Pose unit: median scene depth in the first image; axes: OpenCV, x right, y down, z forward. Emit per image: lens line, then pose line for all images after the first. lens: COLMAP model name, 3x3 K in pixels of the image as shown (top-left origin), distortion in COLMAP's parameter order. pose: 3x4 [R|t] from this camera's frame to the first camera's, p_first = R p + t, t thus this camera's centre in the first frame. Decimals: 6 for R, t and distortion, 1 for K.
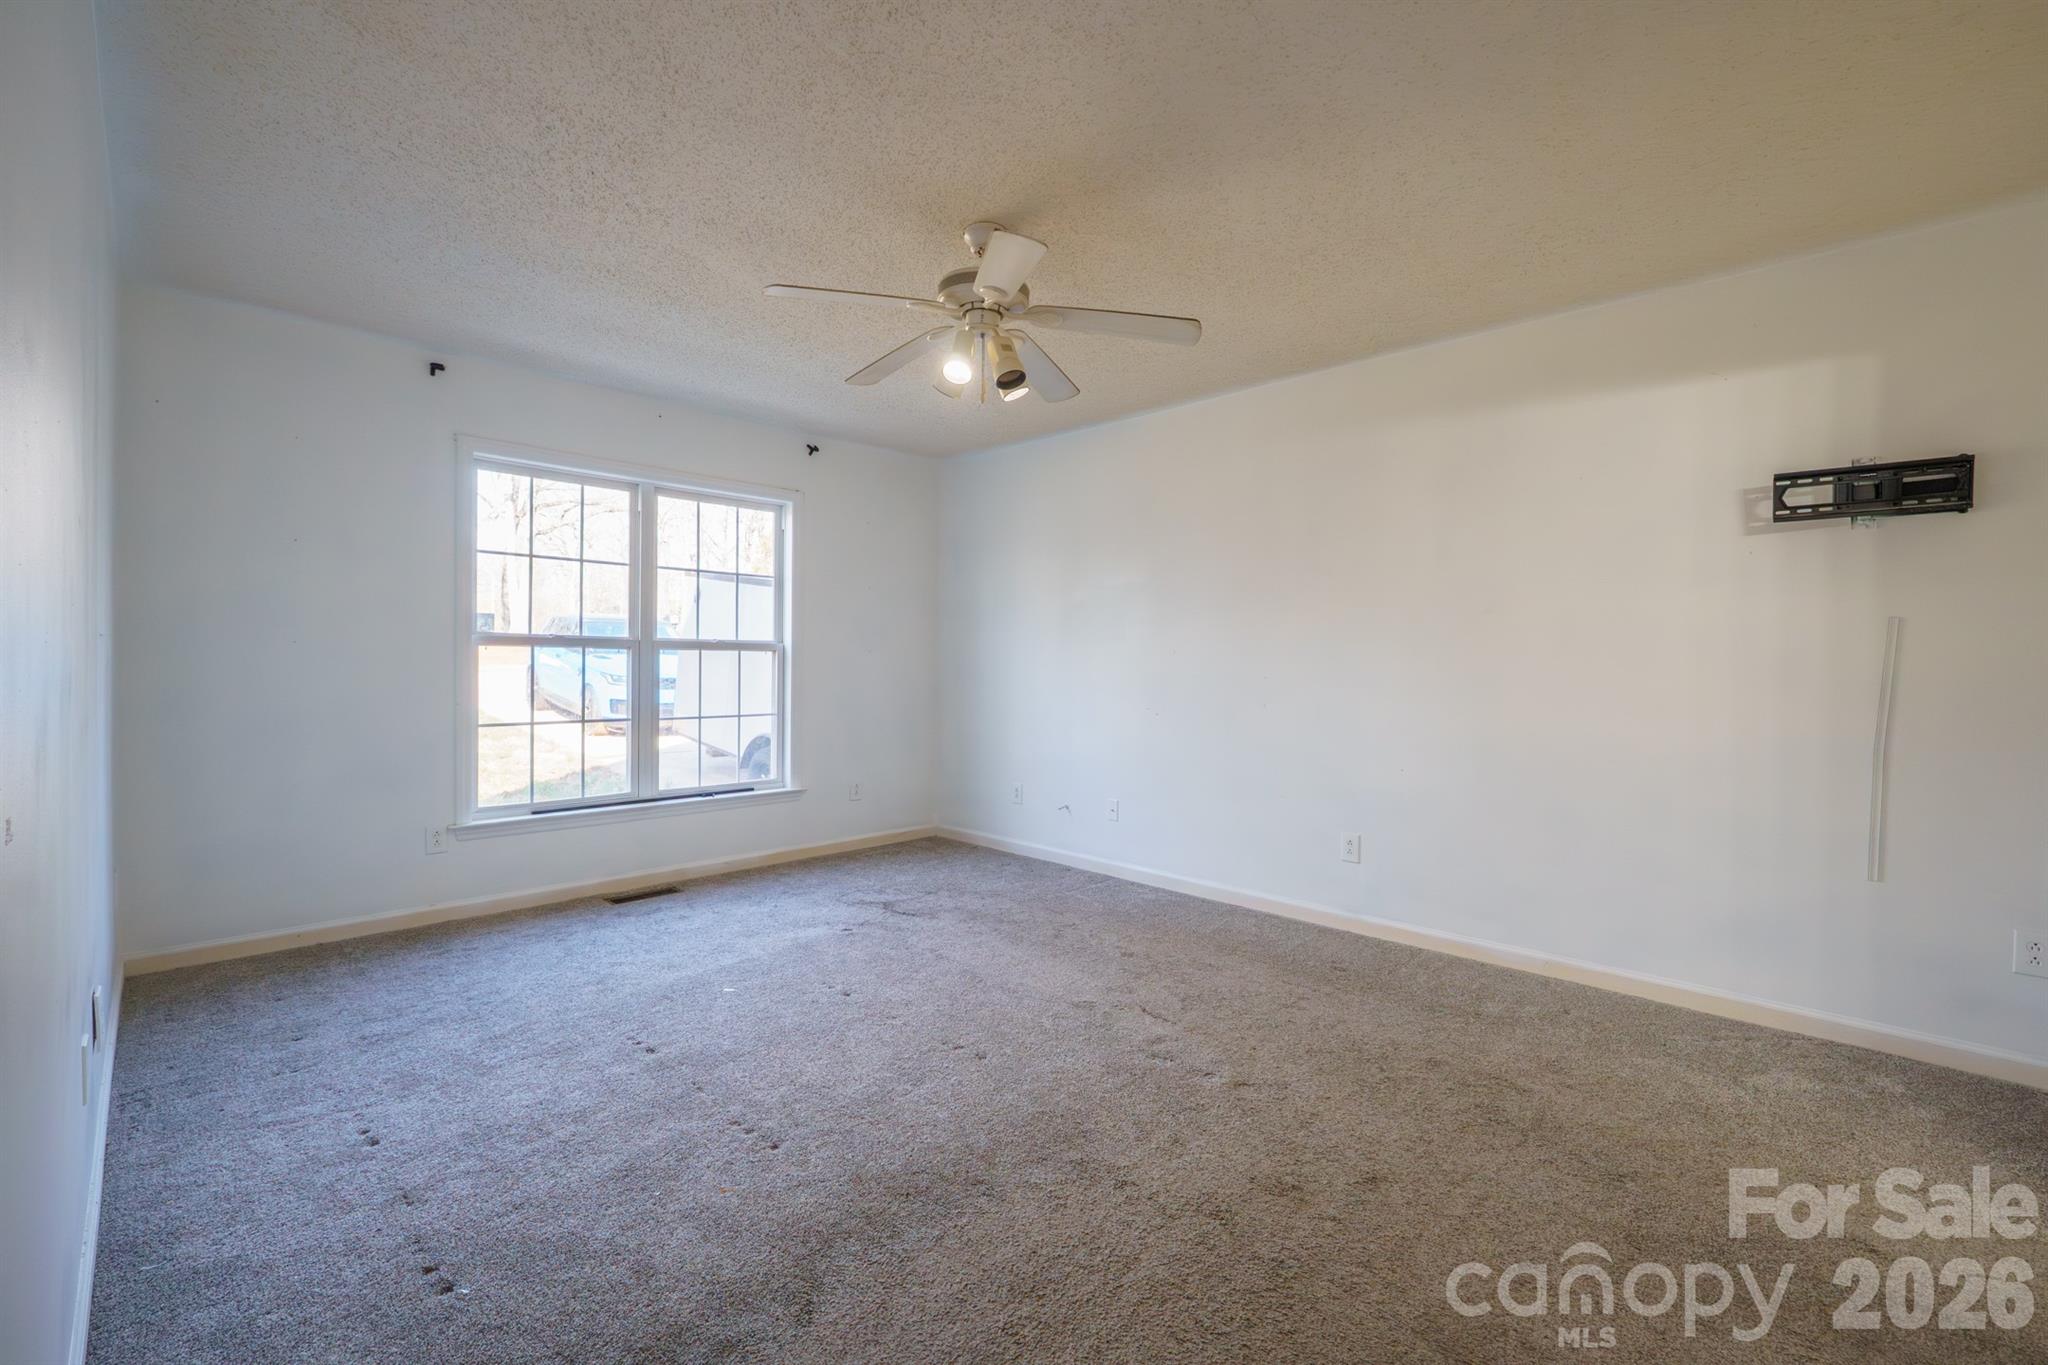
lens RADIAL K [[825.1, 0, 1024.0], [0, 825.1, 682.5], [0, 0, 1]] dist [-0.001197, -0.000110]
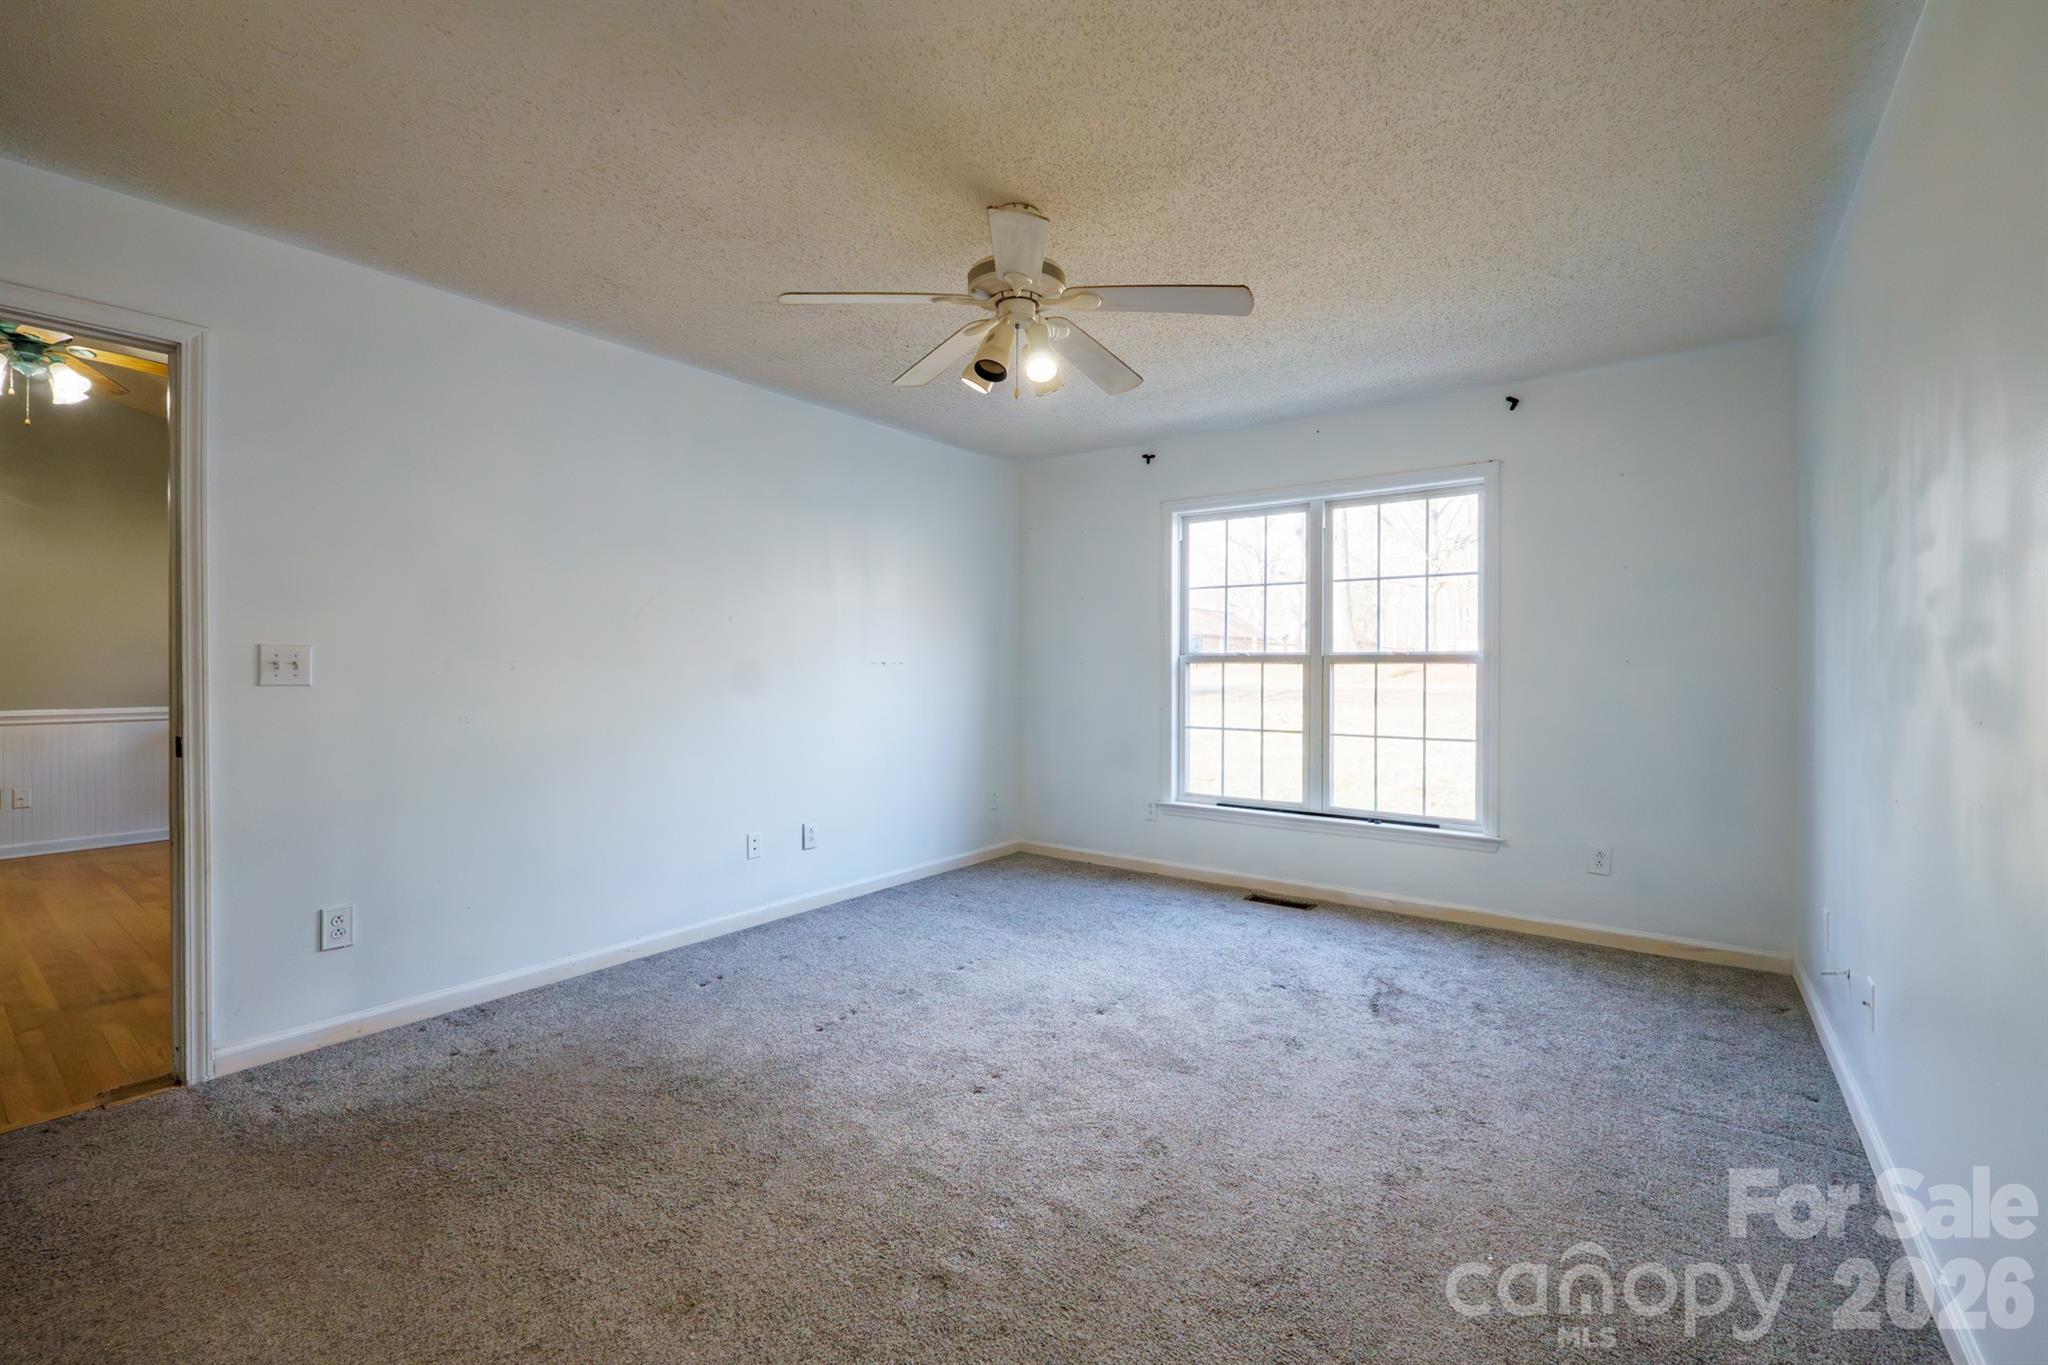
lens RADIAL K [[825.1, 0, 1024.0], [0, 825.1, 682.5], [0, 0, 1]] dist [-0.001197, -0.000110]
pose [[0.180966, 0.003052, -0.983485, 0.480177], [-0.028758, 0.999584, -0.002189, -0.005097], [0.983069, 0.028680, 0.180979, 0.476762]]
